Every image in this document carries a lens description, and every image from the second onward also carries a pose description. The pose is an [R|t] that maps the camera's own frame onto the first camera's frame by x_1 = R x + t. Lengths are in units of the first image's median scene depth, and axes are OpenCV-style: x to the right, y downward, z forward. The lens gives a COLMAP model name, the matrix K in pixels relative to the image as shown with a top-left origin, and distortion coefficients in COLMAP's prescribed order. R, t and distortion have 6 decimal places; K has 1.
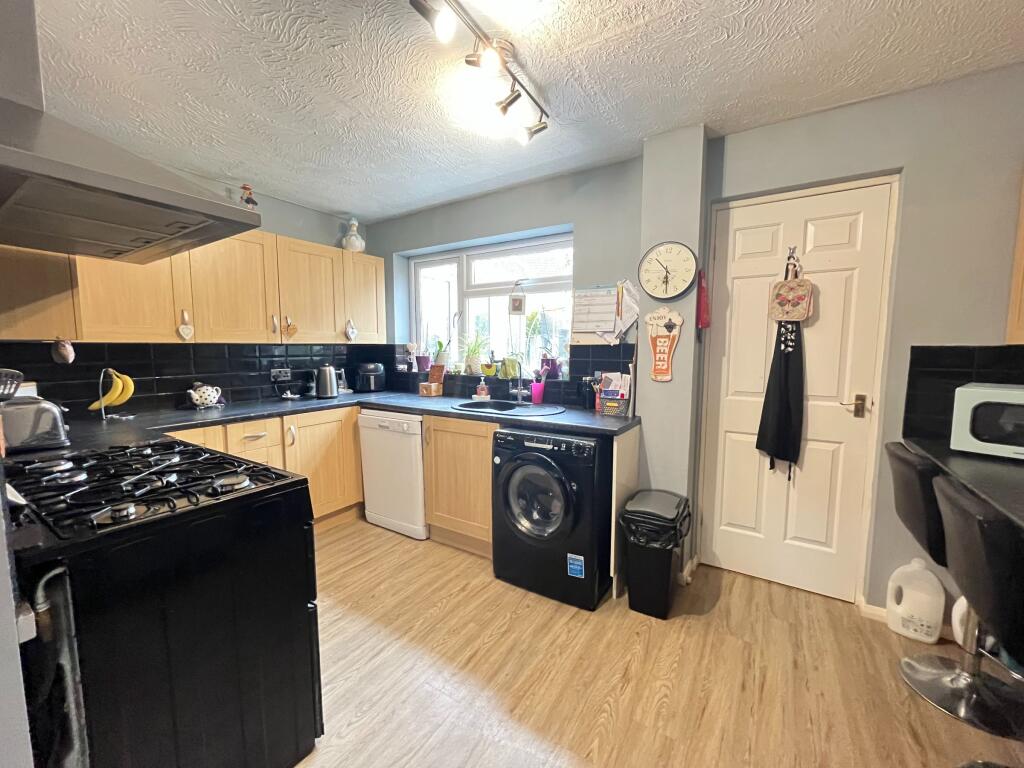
lens RADIAL K [[412.5, 0, 511.7], [0, 412.5, 389.6], [0, 0, 1]] dist [-0.004330, -0.000555]
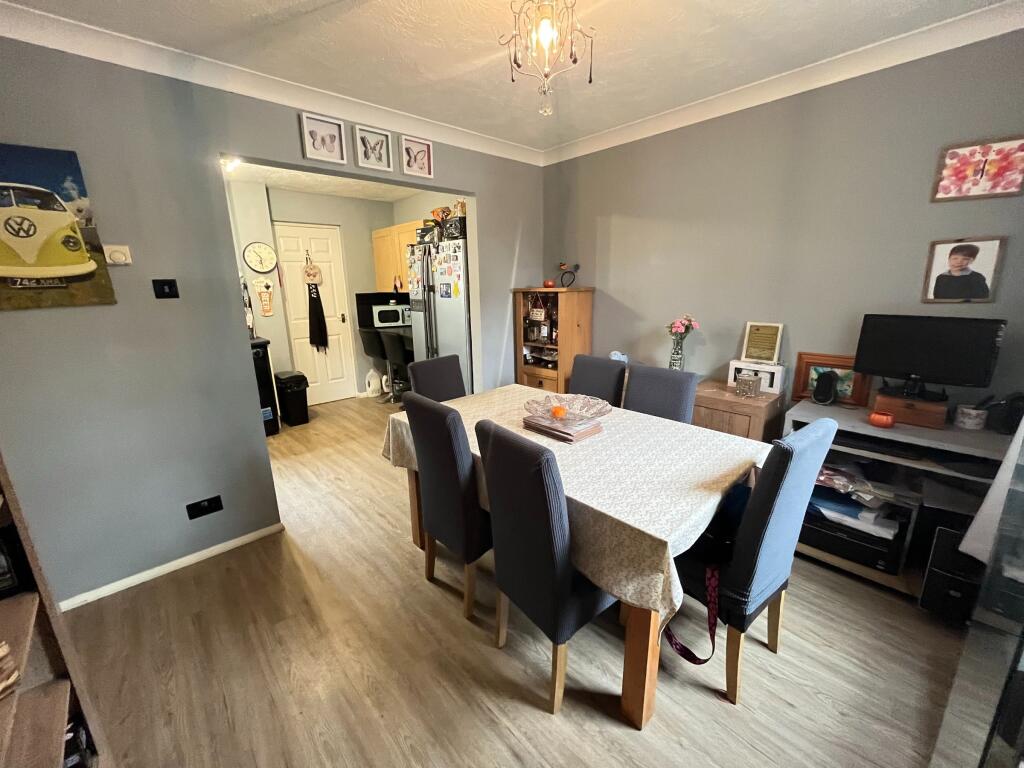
lens RADIAL K [[412.5, 0, 516.5], [0, 412.5, 384.8], [0, 0, 1]] dist [-0.004330, -0.000555]
pose [[0.243716, -0.239788, 0.939736, -1.344551], [0.114303, 0.969302, 0.217689, 0.006571], [-0.963087, 0.054360, 0.263643, -0.655799]]
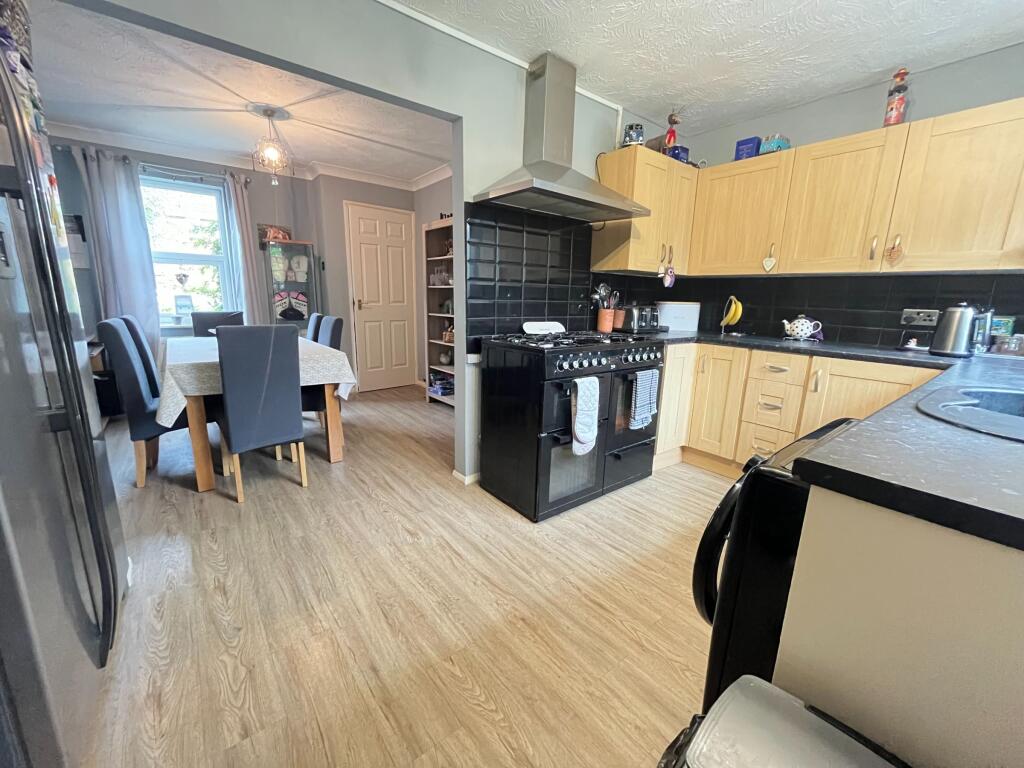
lens RADIAL K [[412.5, 0, 511.6], [0, 412.5, 386.2], [0, 0, 1]] dist [-0.004330, -0.000555]
pose [[-0.331792, 0.191203, -0.923772, 0.605235], [-0.123239, 0.962066, 0.243393, -0.008935], [0.935268, 0.194600, -0.295642, 0.842851]]
